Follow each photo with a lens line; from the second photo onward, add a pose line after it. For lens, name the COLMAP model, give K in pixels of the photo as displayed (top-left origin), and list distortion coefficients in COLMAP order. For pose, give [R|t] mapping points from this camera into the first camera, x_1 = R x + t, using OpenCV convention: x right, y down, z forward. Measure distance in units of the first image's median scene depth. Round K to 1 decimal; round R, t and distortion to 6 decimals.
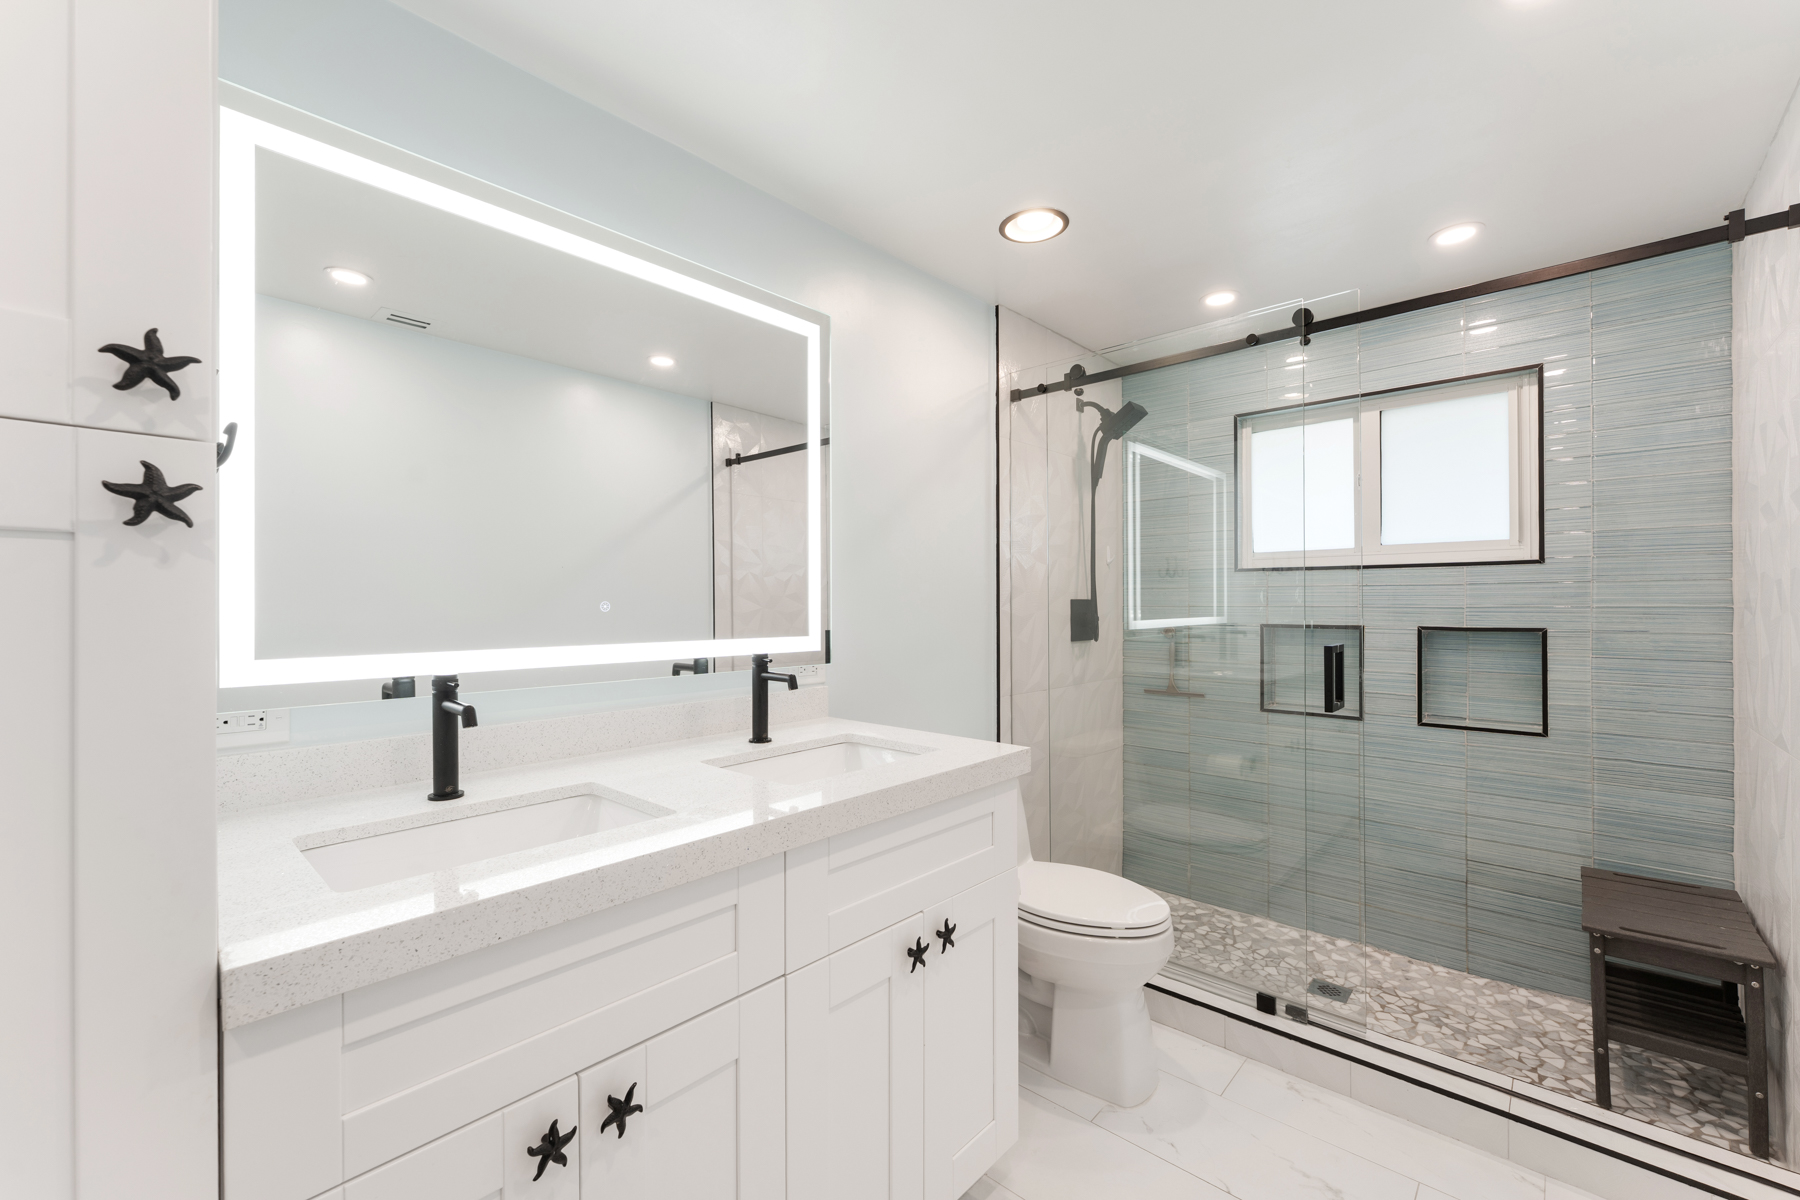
lens RADIAL K [[742.1, 0, 900.0], [0, 742.1, 600.0], [0, 0, 1]] dist [-0.001637, 0.000365]
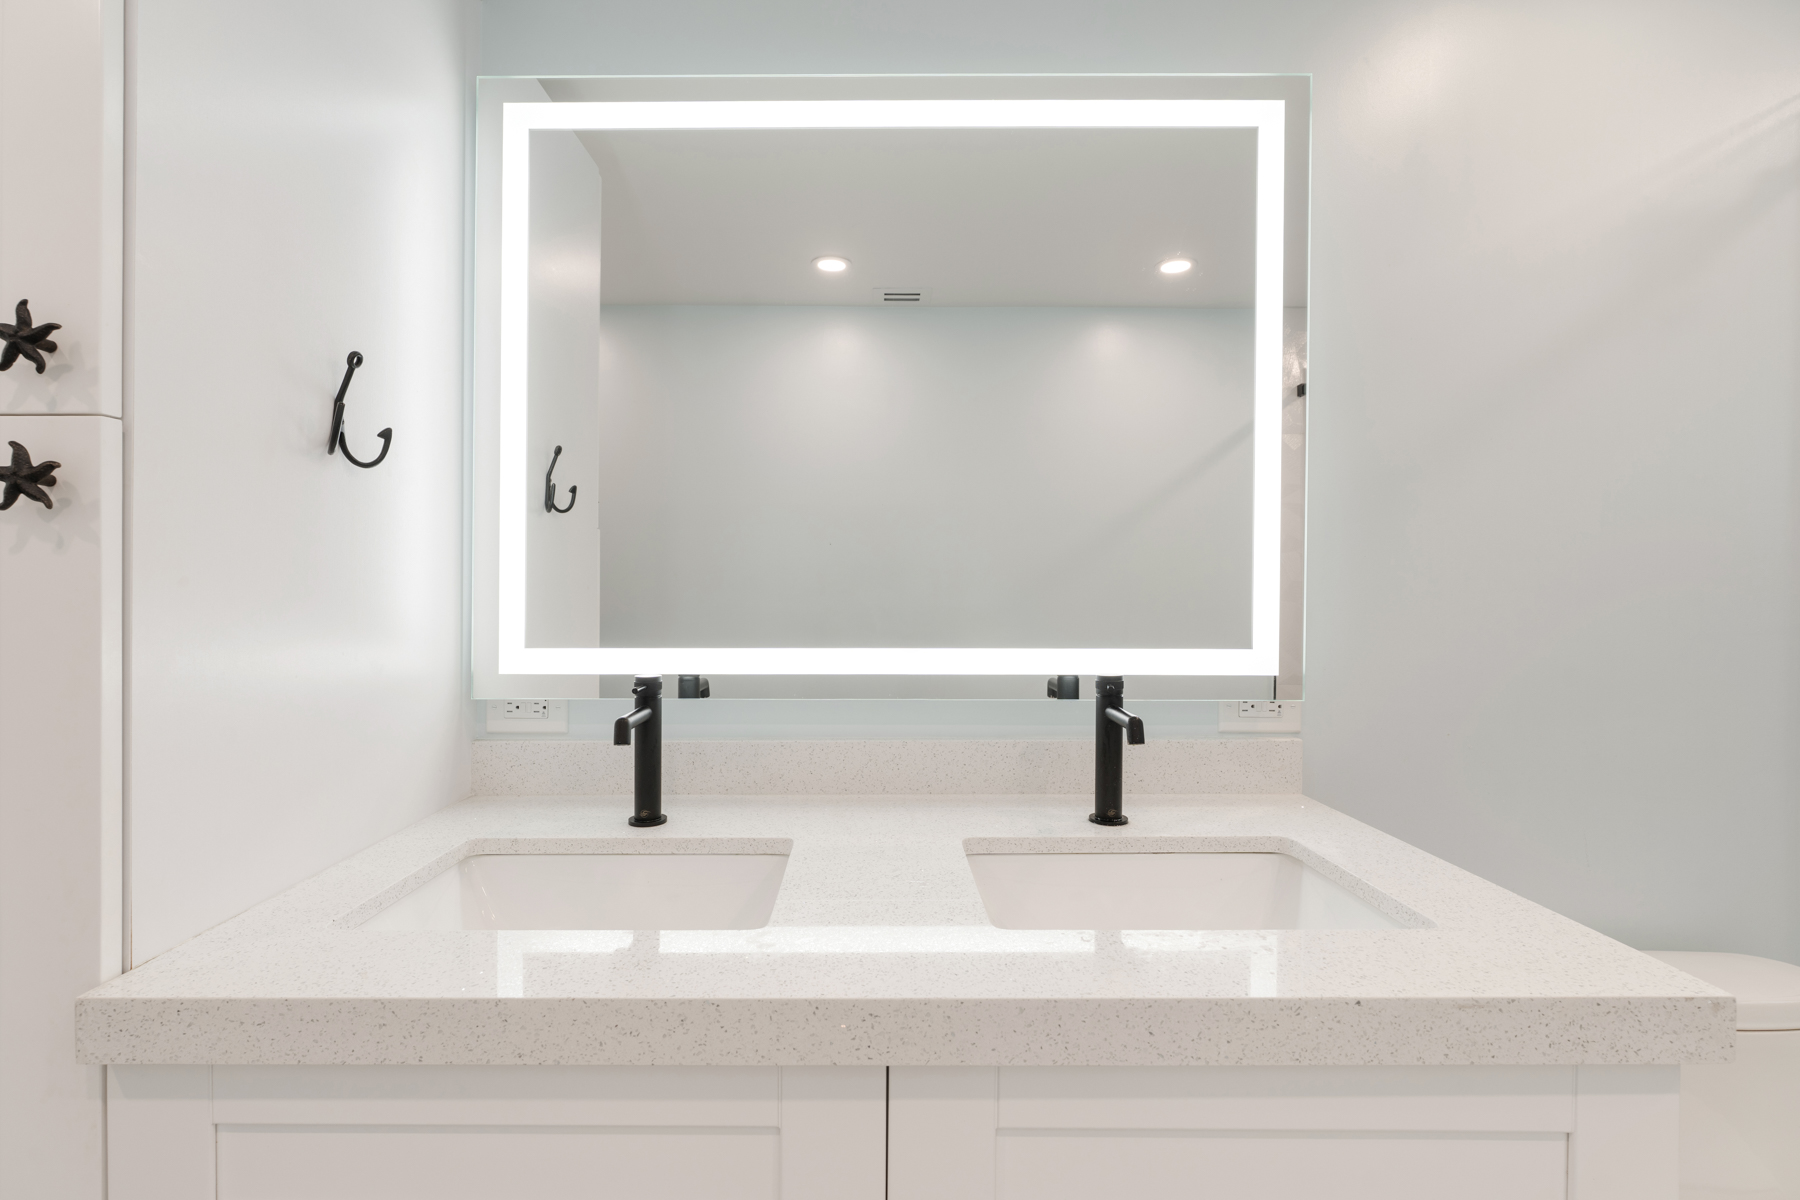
lens RADIAL K [[887.4, 0, 900.2], [0, 887.4, 616.3], [0, 0, 1]] dist [0.001410, -0.000067]
pose [[0.672271, 0.010039, -0.740237, 0.287018], [-0.003832, 0.999942, 0.010080, 0.010279], [0.740296, -0.003940, 0.672270, 0.519597]]
